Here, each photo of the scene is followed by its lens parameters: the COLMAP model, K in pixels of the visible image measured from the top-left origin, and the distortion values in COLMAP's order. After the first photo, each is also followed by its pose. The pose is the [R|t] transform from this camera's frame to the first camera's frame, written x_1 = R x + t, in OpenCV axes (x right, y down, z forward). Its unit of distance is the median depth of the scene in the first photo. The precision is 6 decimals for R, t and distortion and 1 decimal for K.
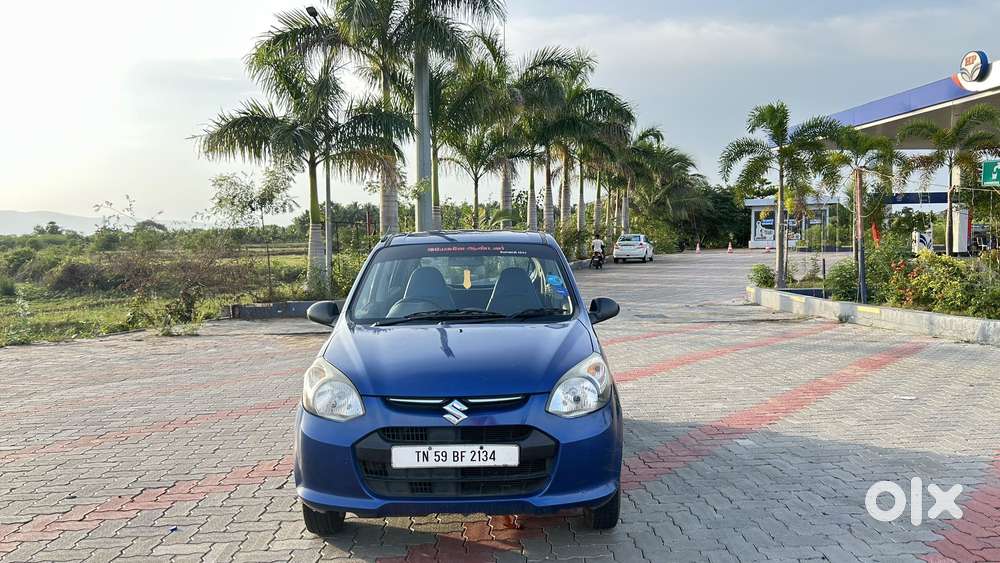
lens RADIAL K [[750.8, 0, 500.7], [0, 750.8, 278.0], [0, 0, 1]] dist [0.077973, -0.101484]
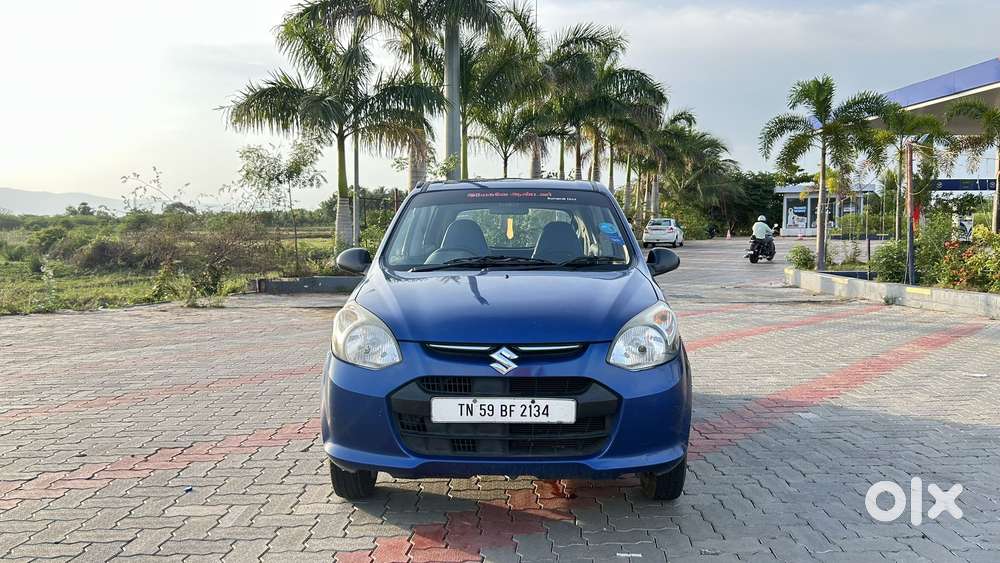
lens RADIAL K [[752.1, 0, 505.6], [0, 752.1, 270.5], [0, 0, 1]] dist [0.071674, -0.093965]
pose [[0.999549, 0.014275, -0.026402, -0.009385], [-0.014087, 0.999874, 0.007294, 0.017046], [0.026502, -0.006919, 0.999625, 0.031317]]
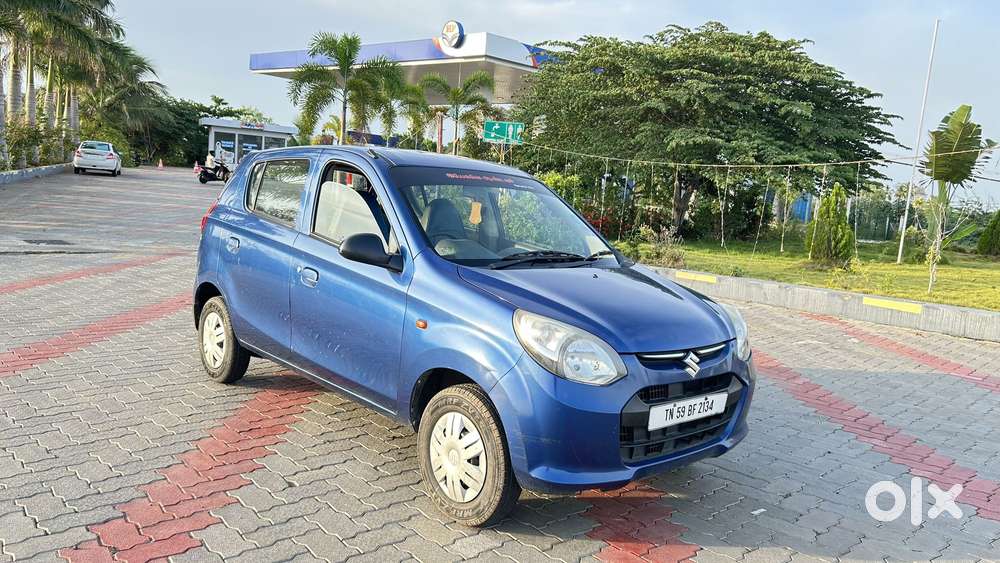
lens RADIAL K [[752.1, 0, 505.6], [0, 752.1, 270.5], [0, 0, 1]] dist [0.071674, -0.093965]
pose [[0.736743, 0.001844, 0.676170, -0.225798], [-0.063500, 0.995766, 0.066473, 0.002976], [-0.673184, -0.091910, 0.733741, 0.121063]]
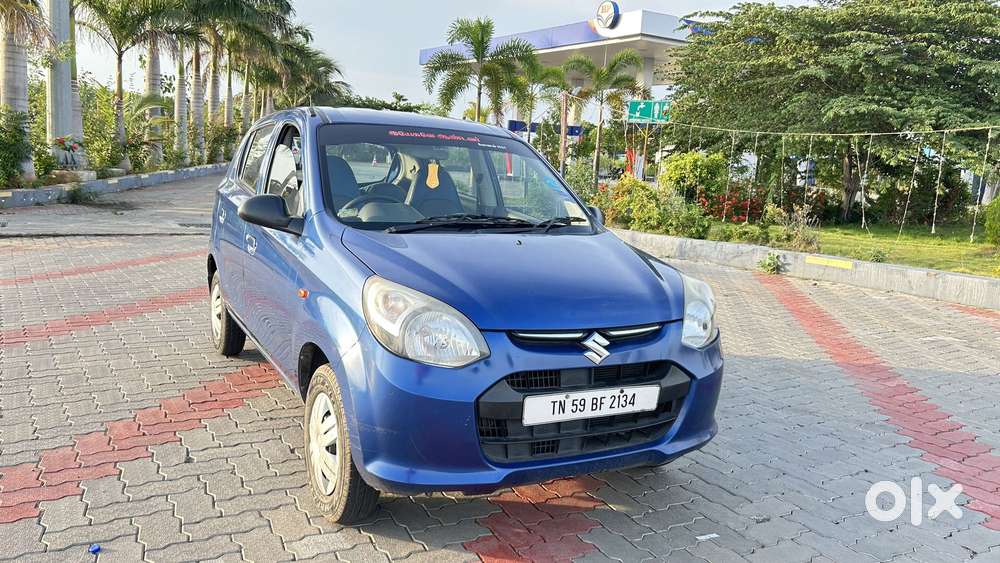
lens RADIAL K [[754.4, 0, 496.3], [0, 754.4, 261.8], [0, 0, 1]] dist [0.059161, -0.053115]
pose [[0.880123, 0.007726, 0.474682, -0.133498], [-0.053895, 0.995030, 0.083733, 0.007891], [-0.471676, -0.099279, 0.876165, 0.097531]]
